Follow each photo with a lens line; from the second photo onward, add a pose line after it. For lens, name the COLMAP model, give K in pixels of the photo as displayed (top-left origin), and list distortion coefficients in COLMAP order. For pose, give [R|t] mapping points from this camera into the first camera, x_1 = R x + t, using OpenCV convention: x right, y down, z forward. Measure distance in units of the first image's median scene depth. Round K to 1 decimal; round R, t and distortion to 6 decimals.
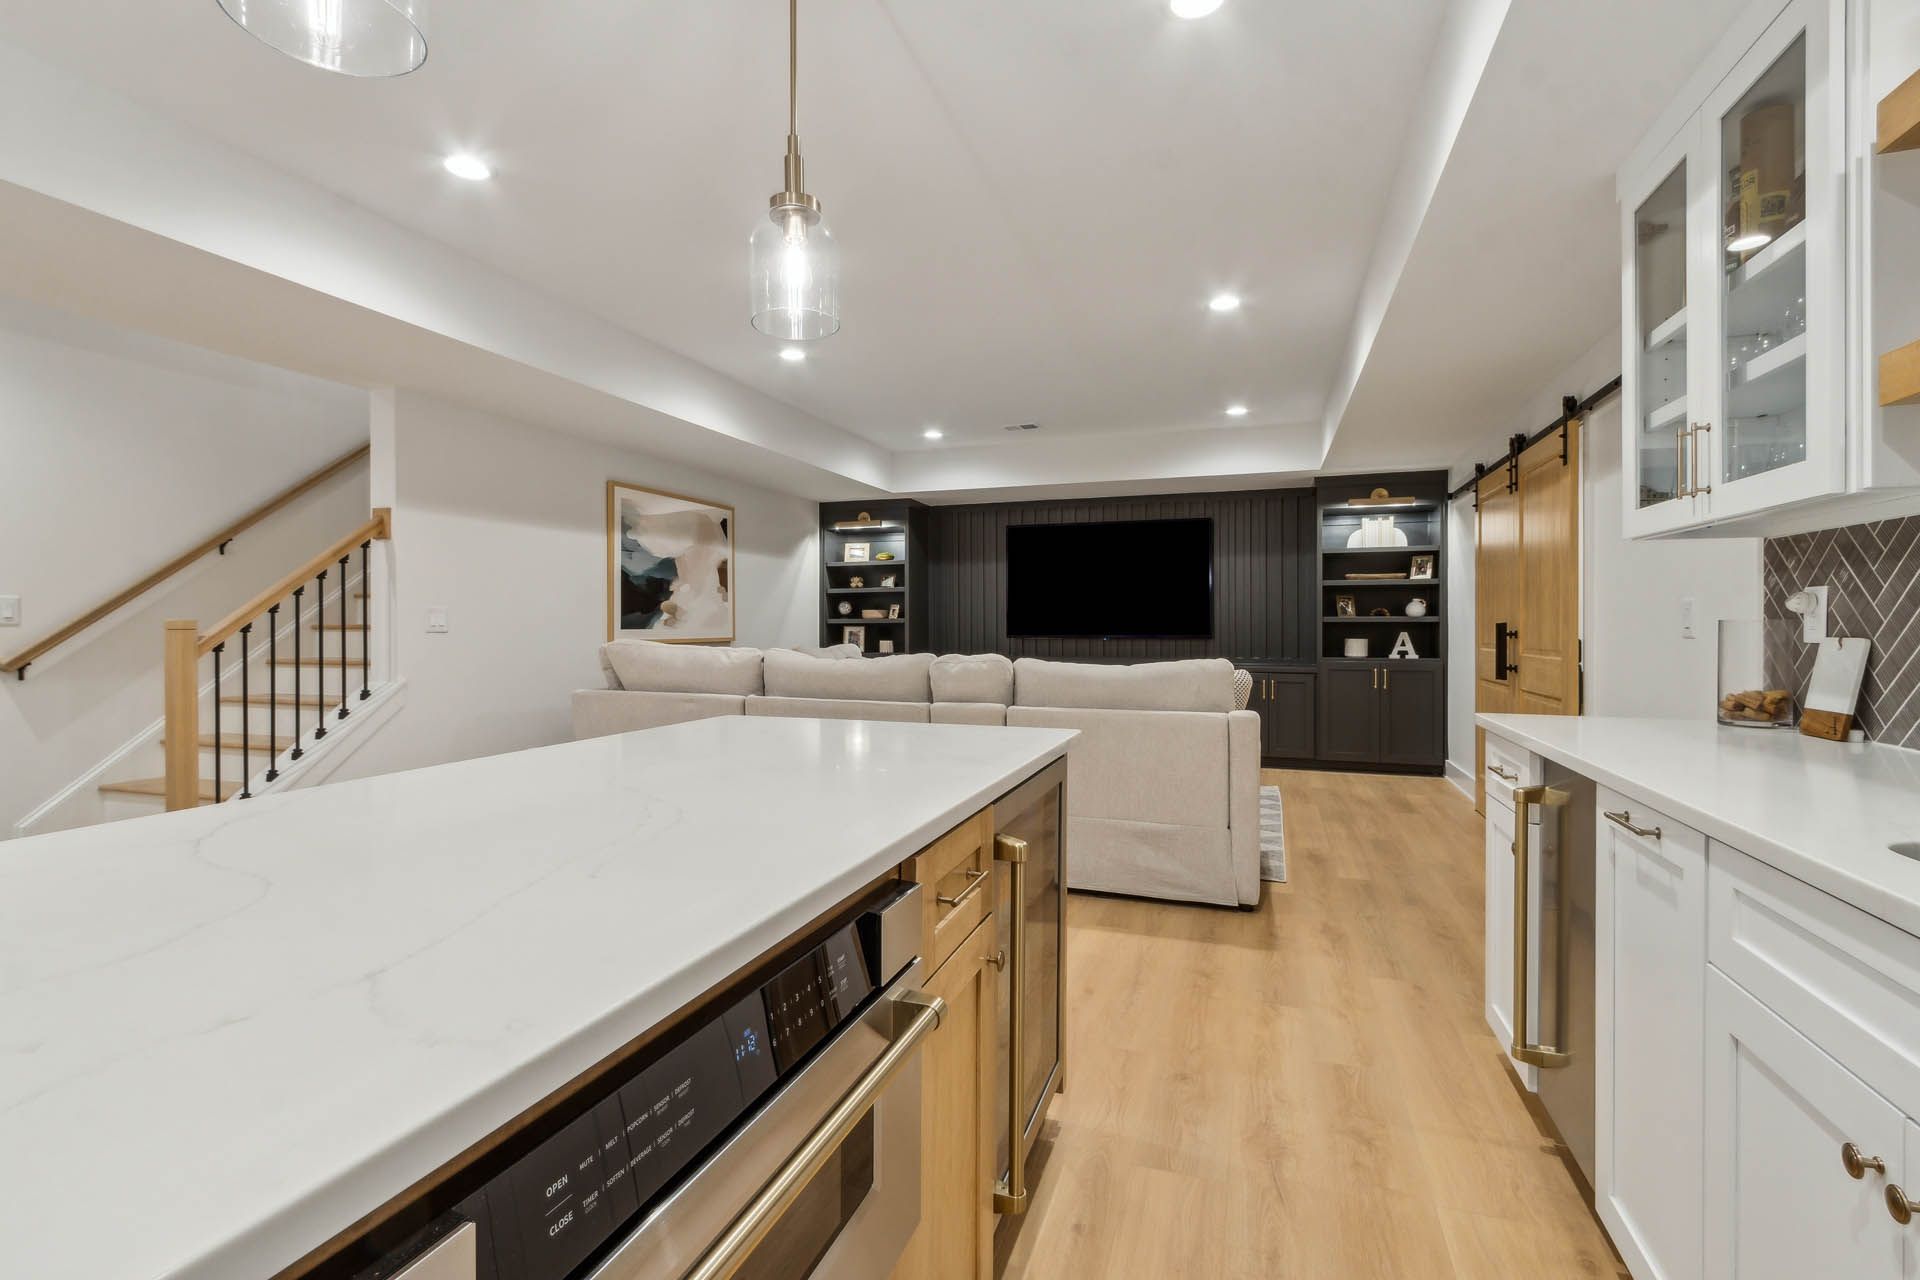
lens RADIAL K [[889.8, 0, 961.3], [0, 889.8, 625.9], [0, 0, 1]] dist [0.005477, -0.003308]
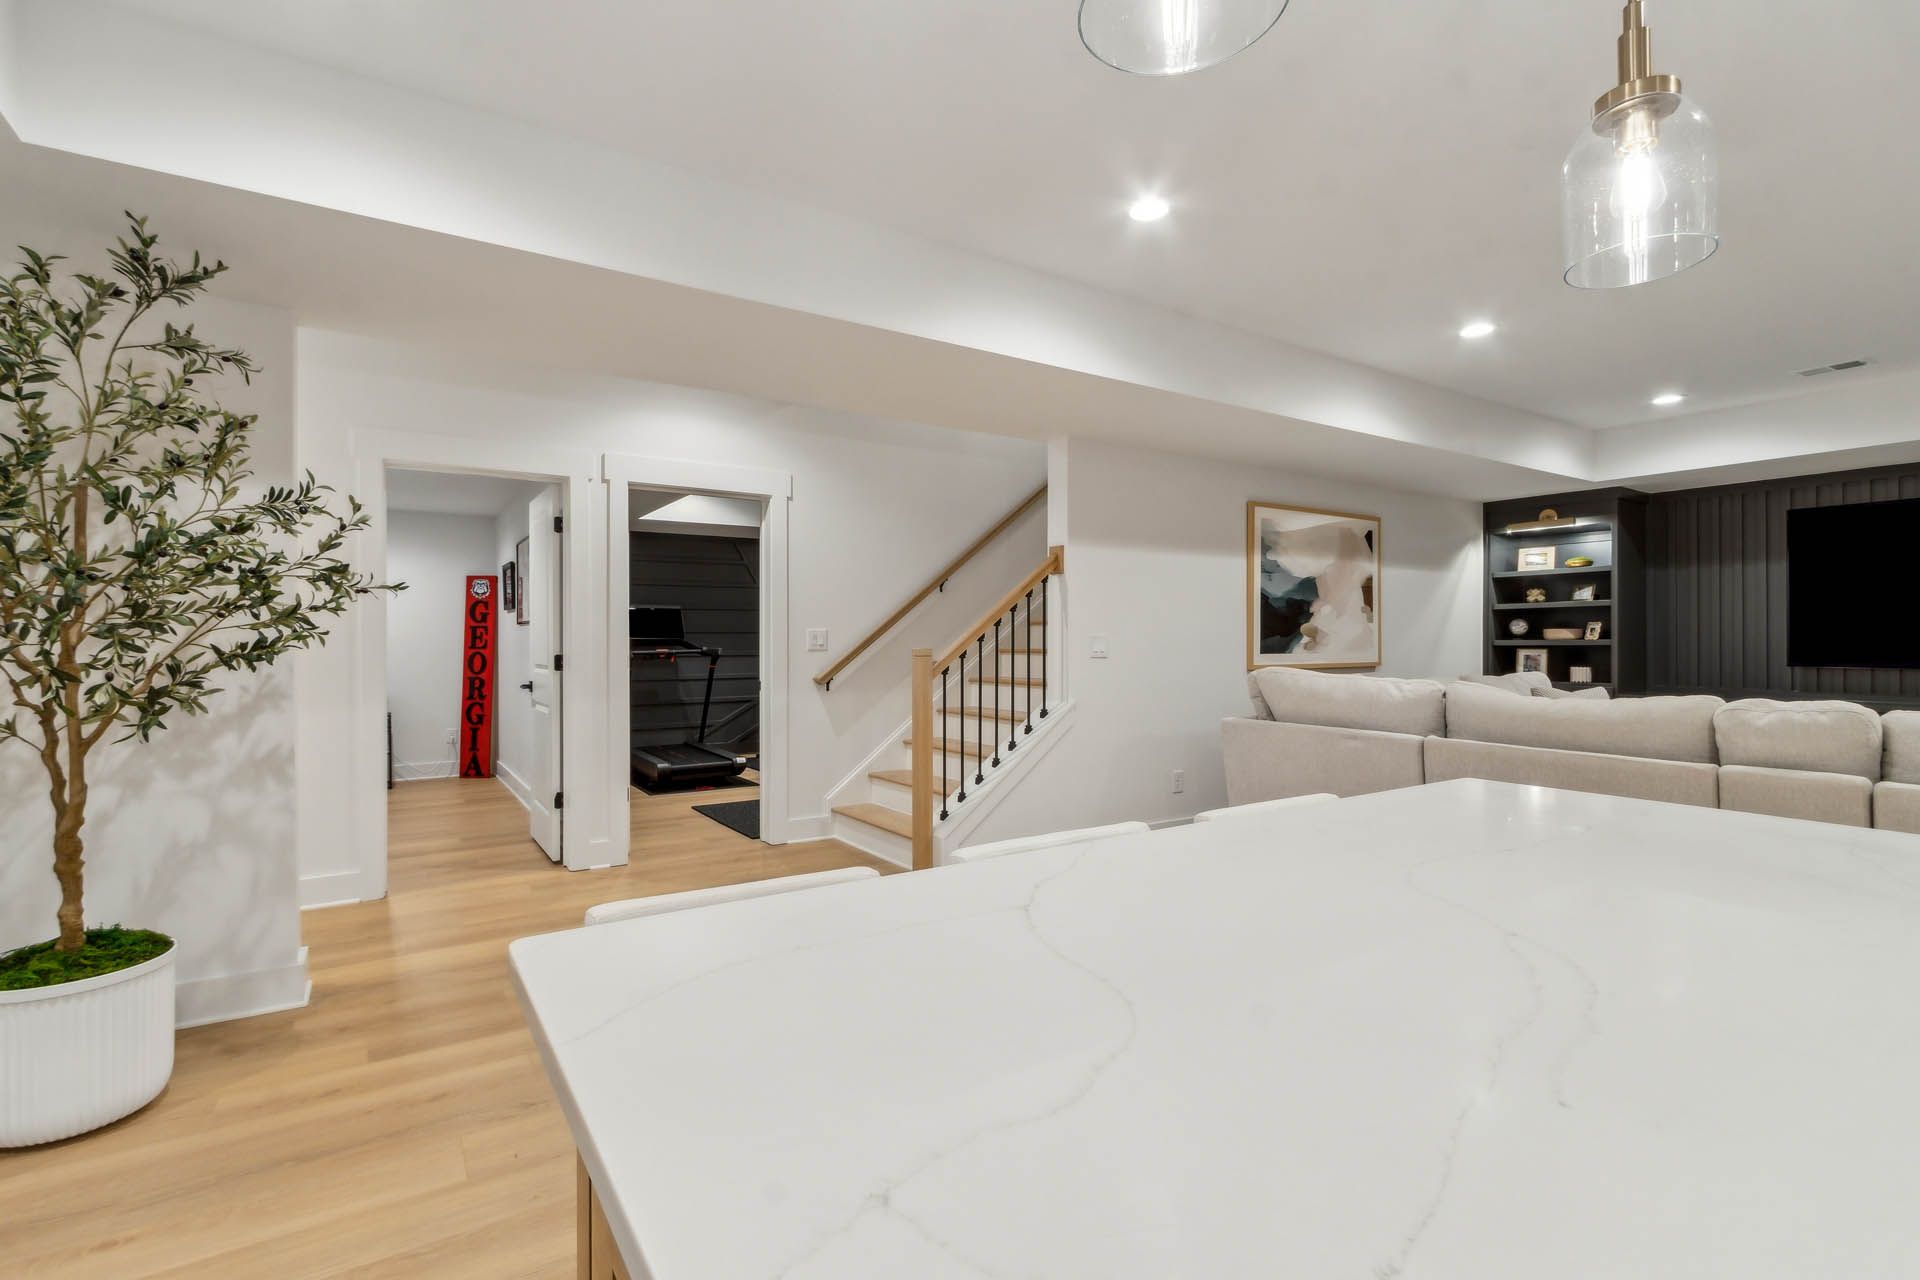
lens RADIAL K [[911.1, 0, 959.8], [0, 911.1, 648.5], [0, 0, 1]] dist [0.004493, -0.002987]
pose [[0.792250, 0.001606, -0.610194, -0.034474], [0.001038, 0.999992, 0.003980, -0.005857], [0.610196, -0.003787, 0.792242, 0.015108]]
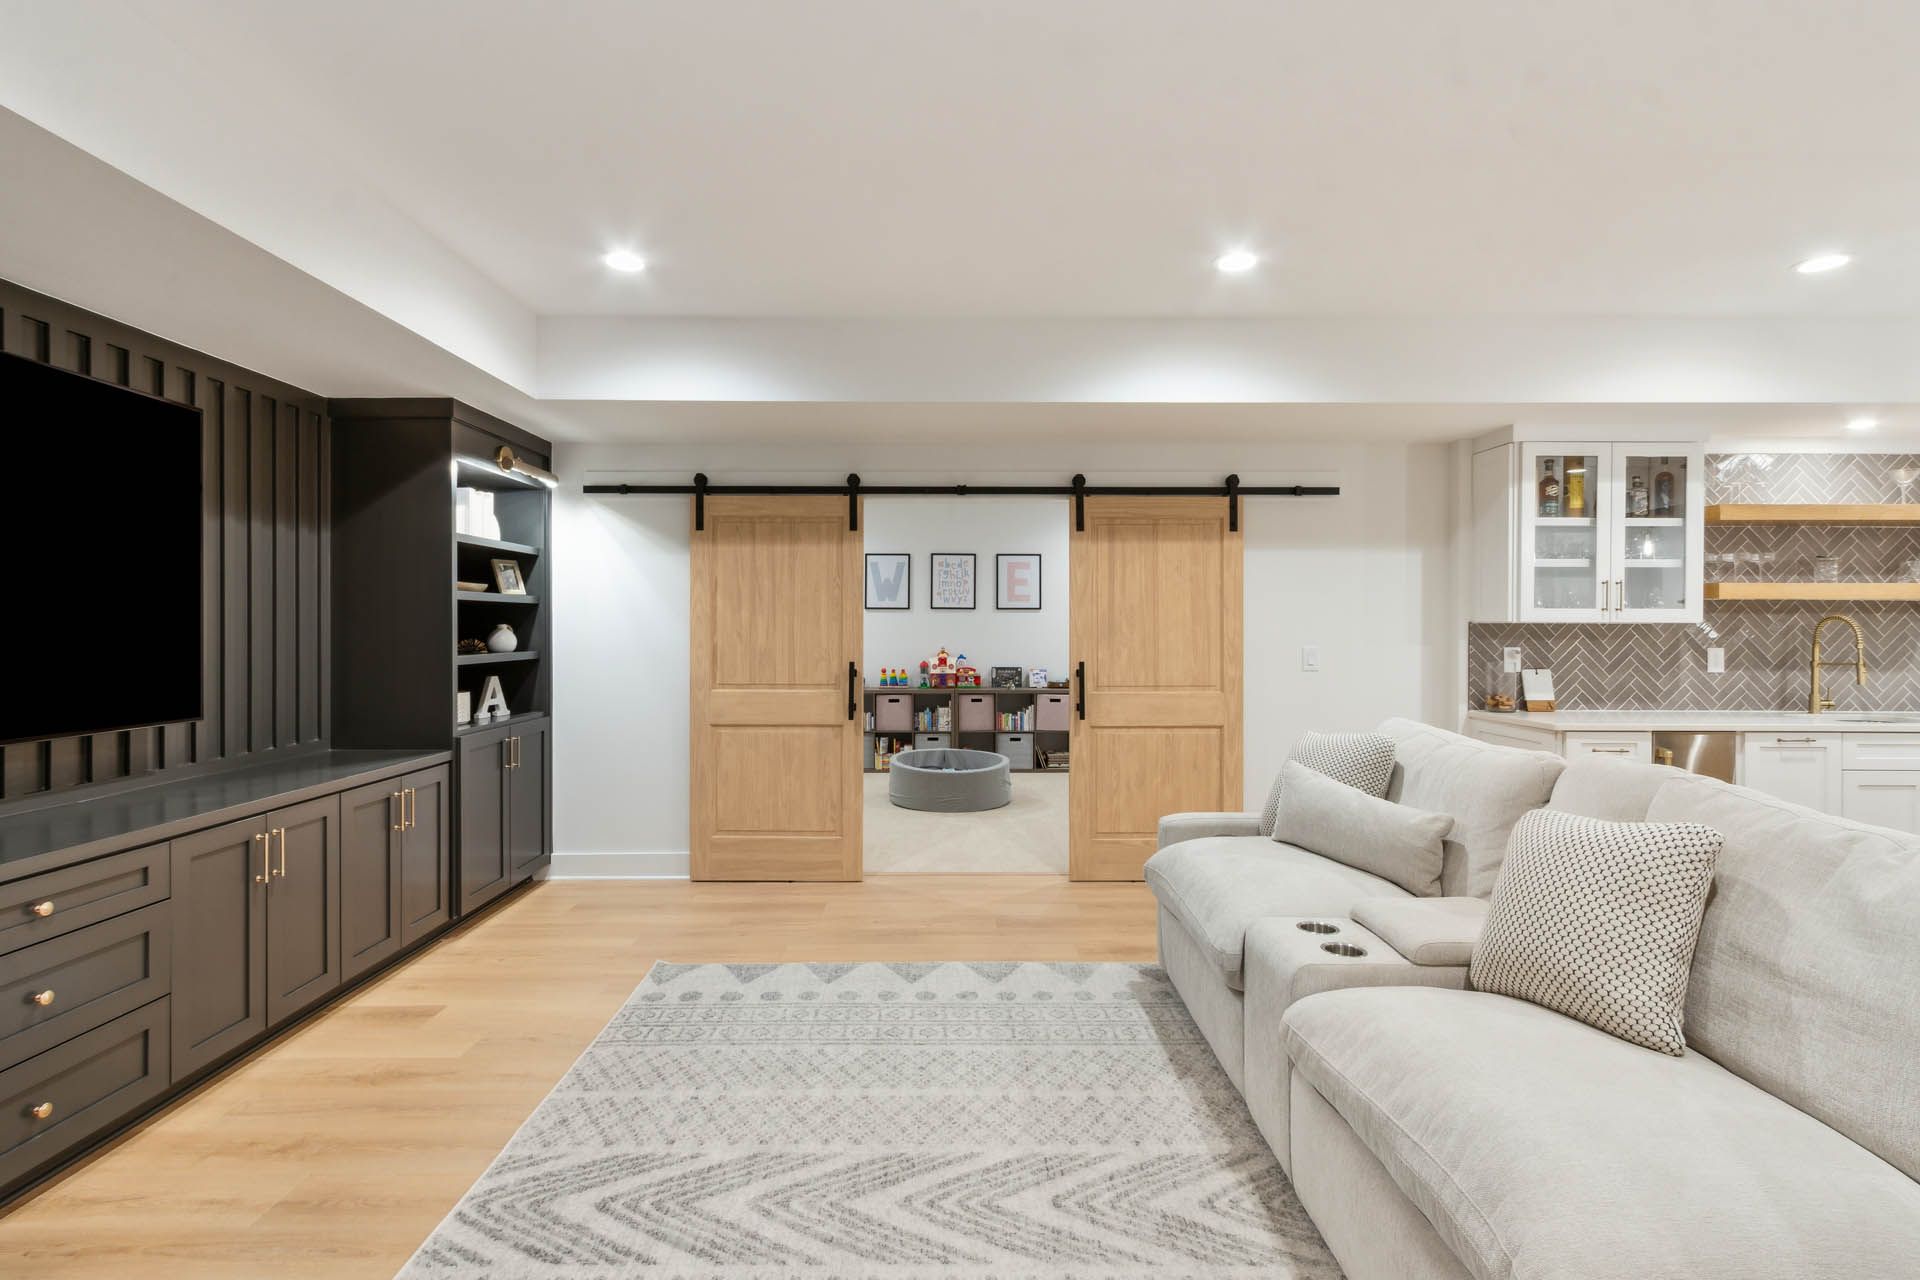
lens RADIAL K [[891.9, 0, 920.6], [0, 891.9, 632.2], [0, 0, 1]] dist [-0.008858, 0.000836]
pose [[-0.307617, -0.009231, 0.951465, -0.240552], [0.002006, 0.999944, 0.010350, -0.035288], [-0.951508, 0.005093, -0.307582, 1.018134]]
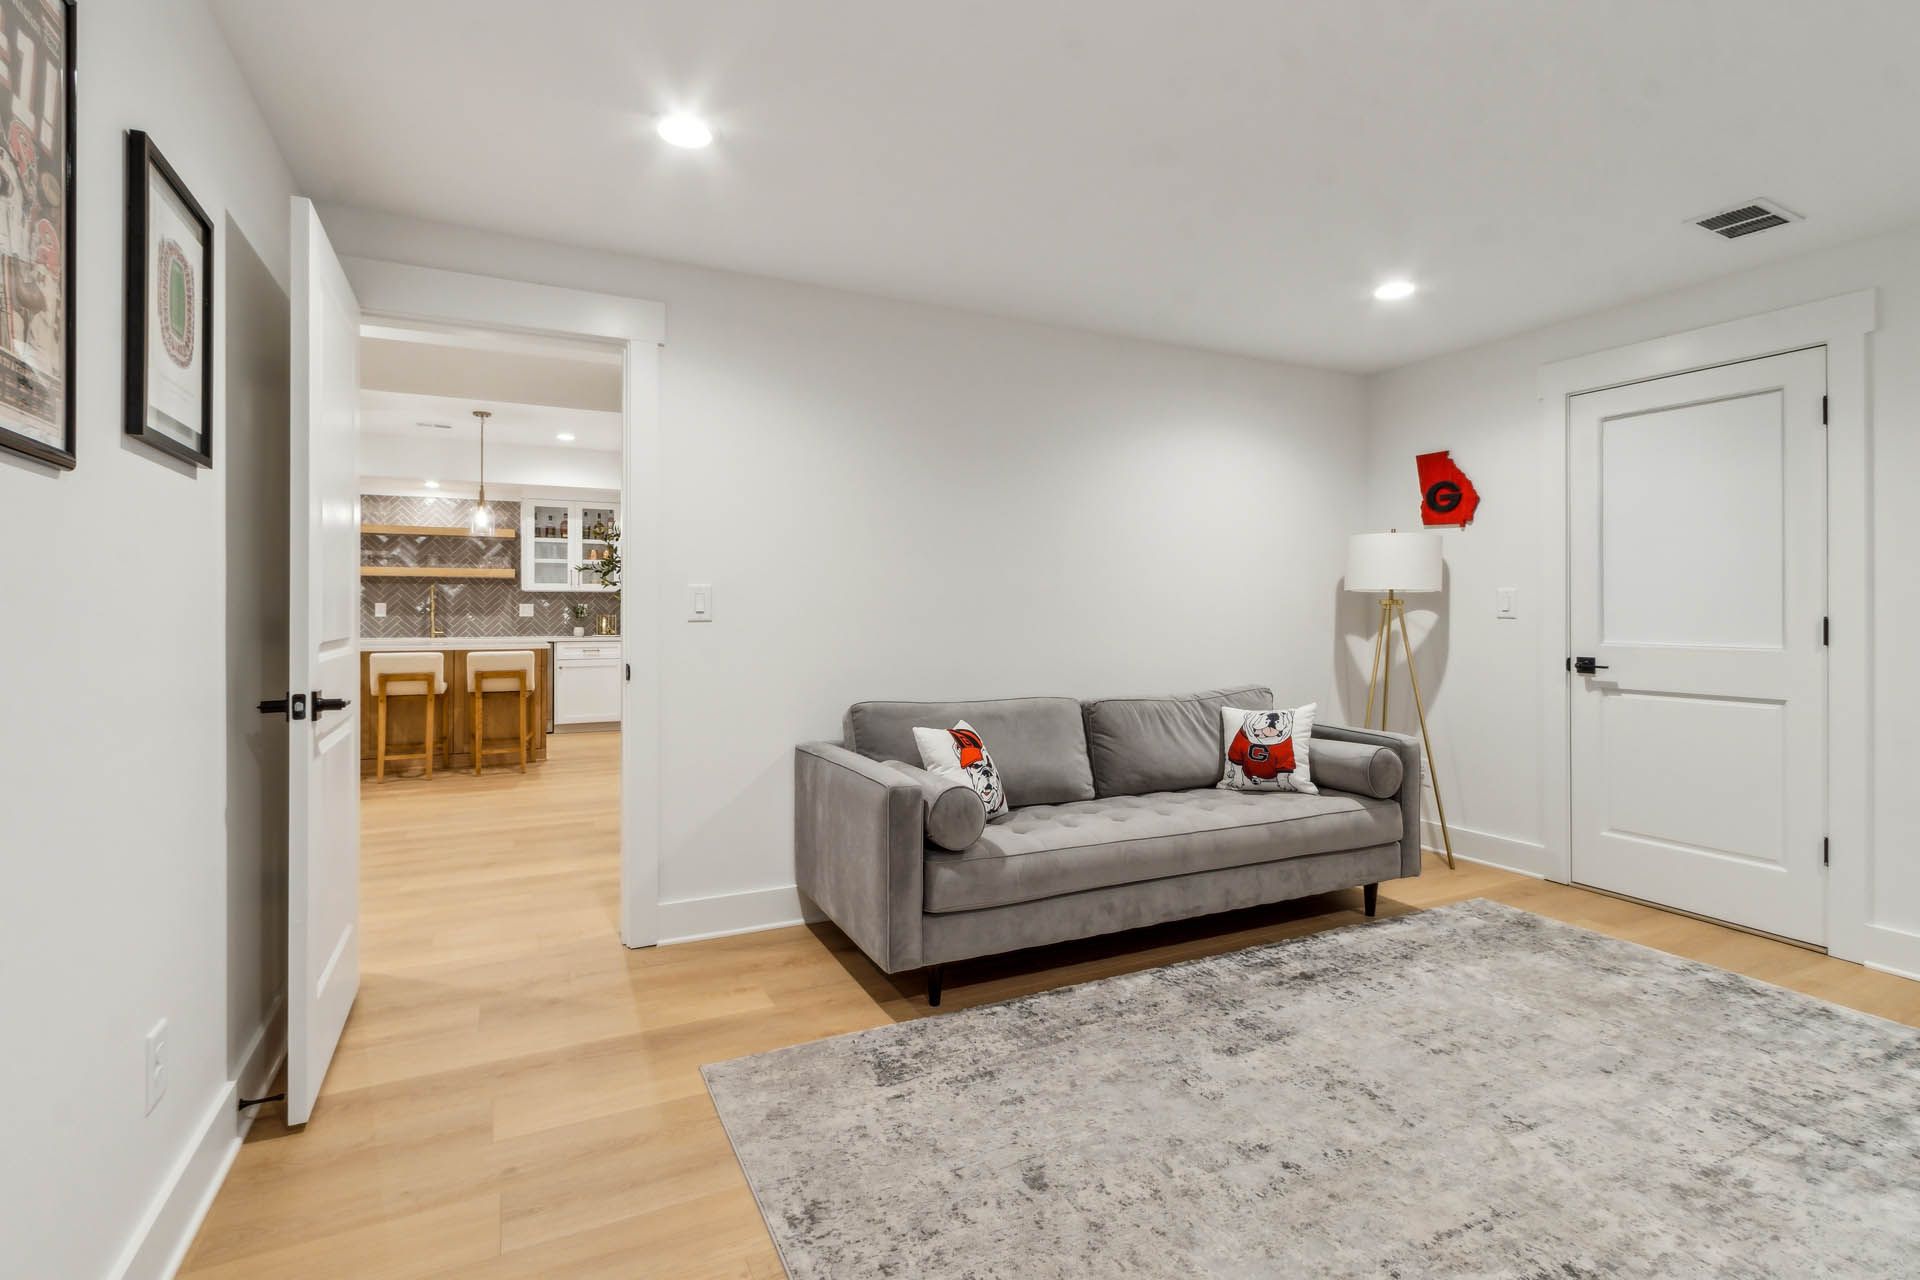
lens RADIAL K [[911.1, 0, 953.1], [0, 911.1, 610.0], [0, 0, 1]] dist [0.004493, -0.002987]
pose [[-0.709179, 0.000004, 0.705029, -1.306029], [0.002317, 0.999995, 0.002325, -0.004048], [-0.705025, 0.003282, -0.709175, 0.525626]]
